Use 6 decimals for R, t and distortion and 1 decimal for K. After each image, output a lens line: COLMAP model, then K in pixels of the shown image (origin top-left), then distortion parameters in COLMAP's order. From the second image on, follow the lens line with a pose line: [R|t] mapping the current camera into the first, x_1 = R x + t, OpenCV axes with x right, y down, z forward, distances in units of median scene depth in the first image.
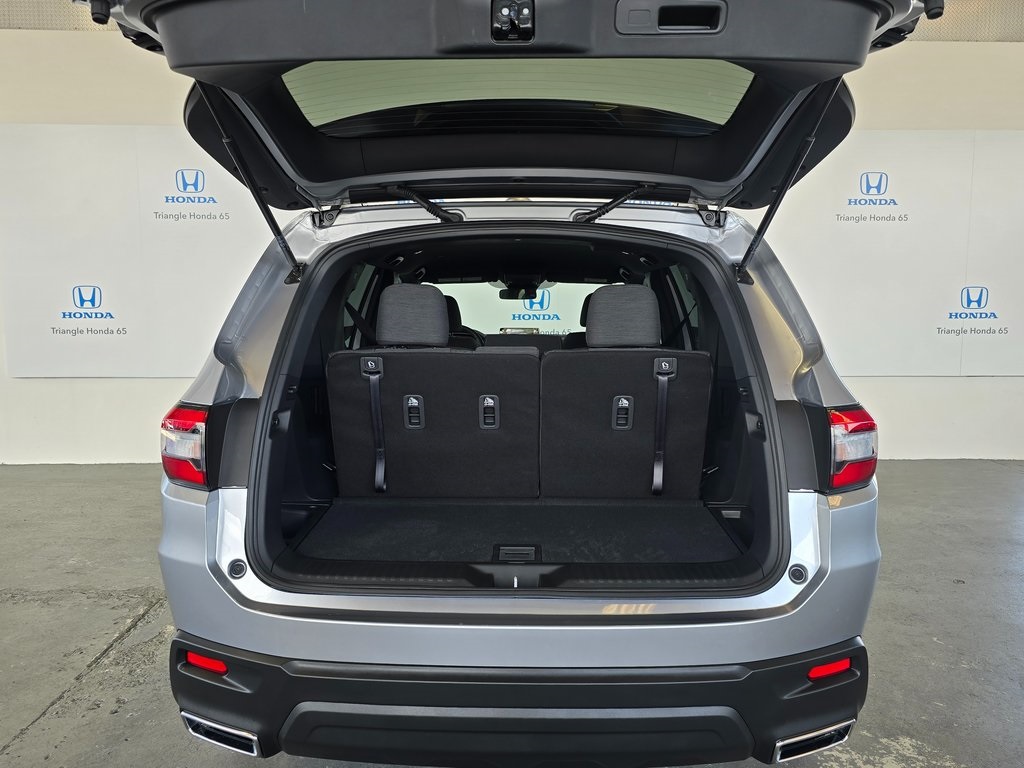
lens RADIAL K [[749.3, 0, 513.9], [0, 749.3, 395.8], [0, 0, 1]] dist [0.063293, -0.045509]
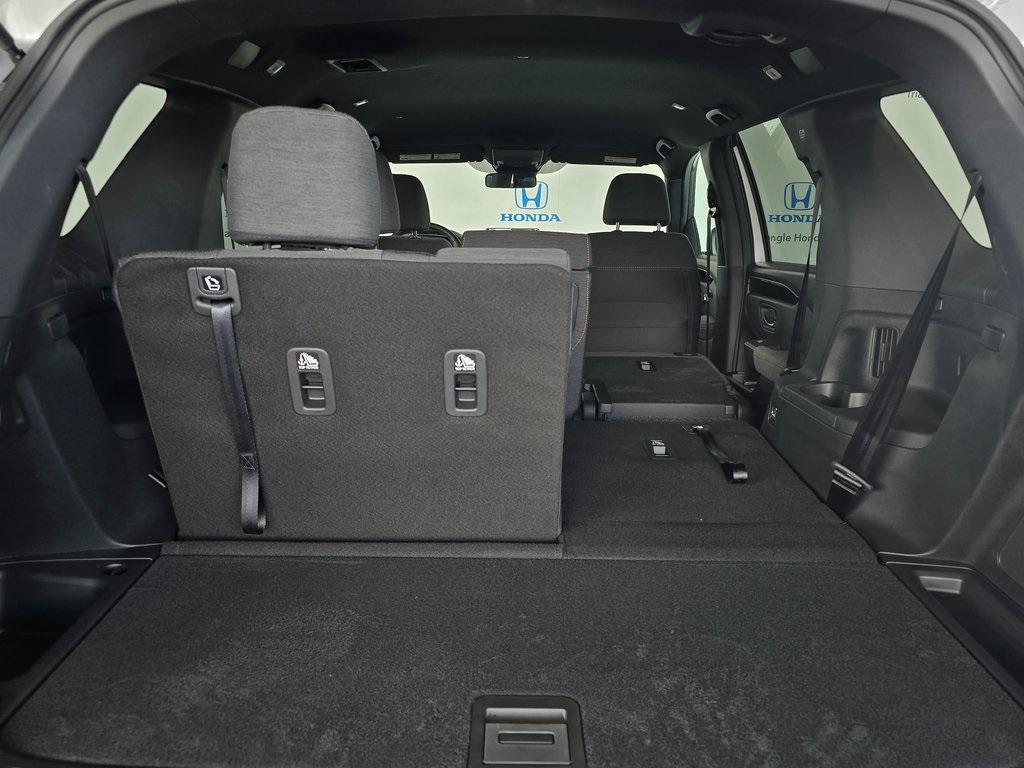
lens RADIAL K [[782.3, 0, 512.0], [0, 782.3, 384.0], [0, 0, 1]] dist [0.061684, -0.044686]
pose [[0.999840, 0.006325, 0.016757, -0.011197], [-0.007913, 0.995304, 0.096476, -0.027467], [-0.016068, -0.096593, 0.995194, 0.490982]]
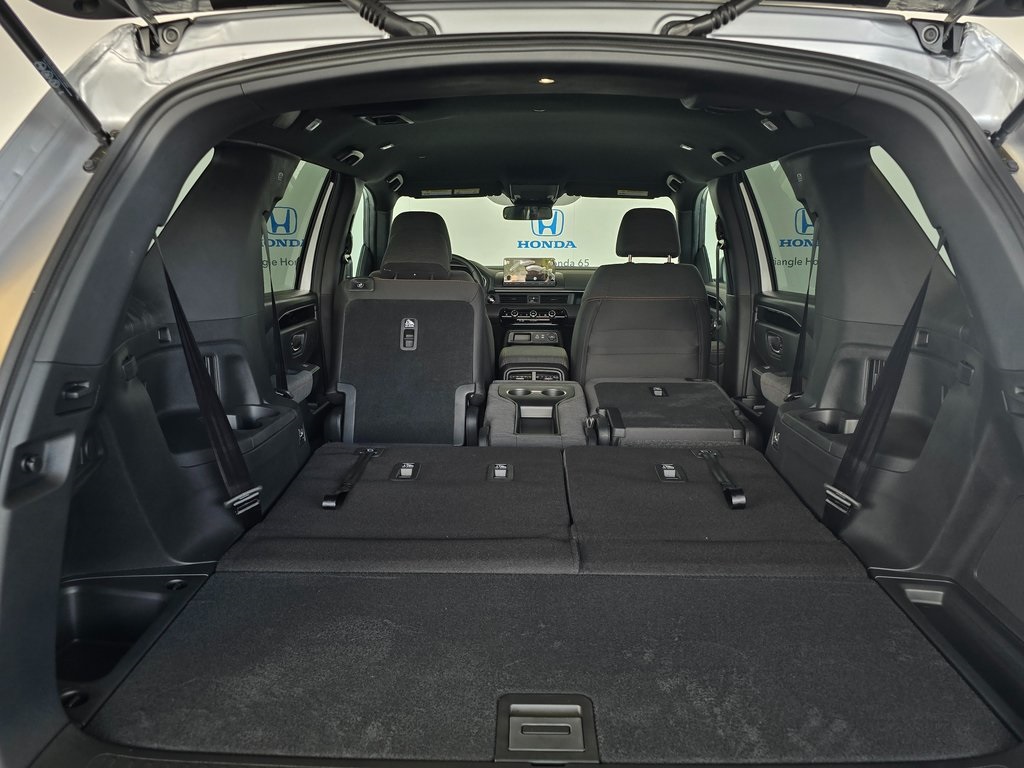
lens RADIAL K [[782.2, 0, 517.9], [0, 782.2, 386.7], [0, 0, 1]] dist [0.063205, -0.049501]
pose [[0.999998, 0.000593, 0.001898, -0.013195], [-0.000732, 0.997261, 0.073953, -0.041648], [-0.001849, -0.073955, 0.997260, 0.432589]]
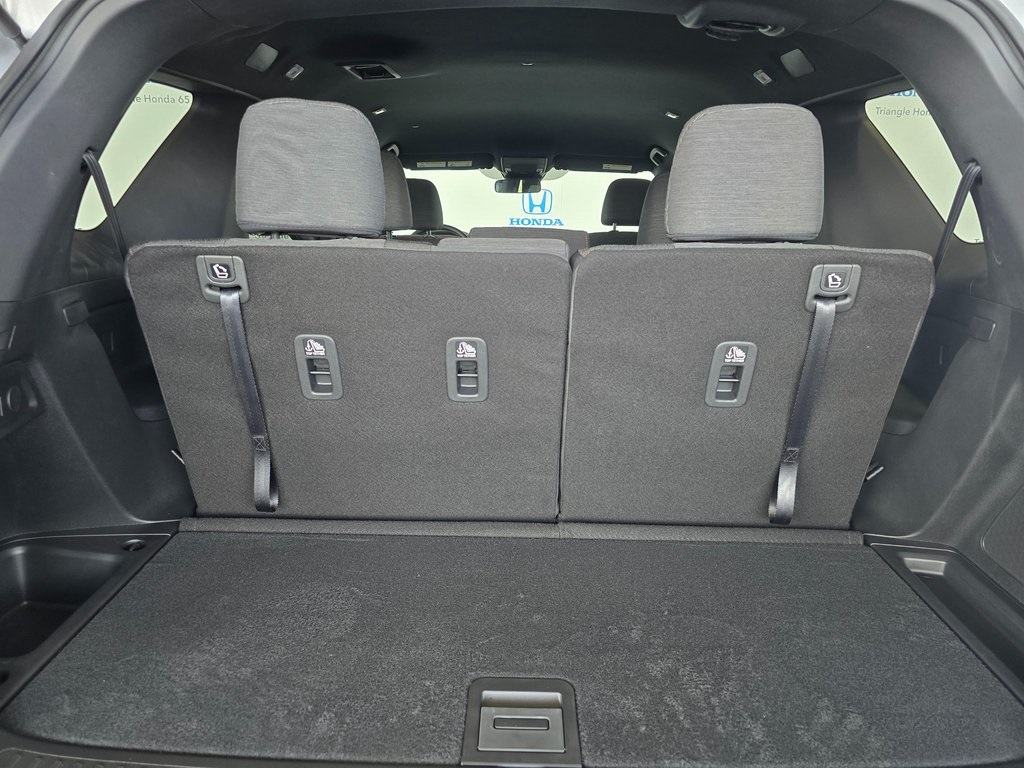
lens RADIAL K [[684.2, 0, 511.5], [0, 684.2, 380.6], [0, 0, 1]] dist [0.054221, -0.039105]
pose [[0.999924, 0.011640, 0.004178, -0.004800], [-0.012033, 0.993699, 0.111435, -0.023075], [-0.002855, -0.111477, 0.993763, 0.539854]]
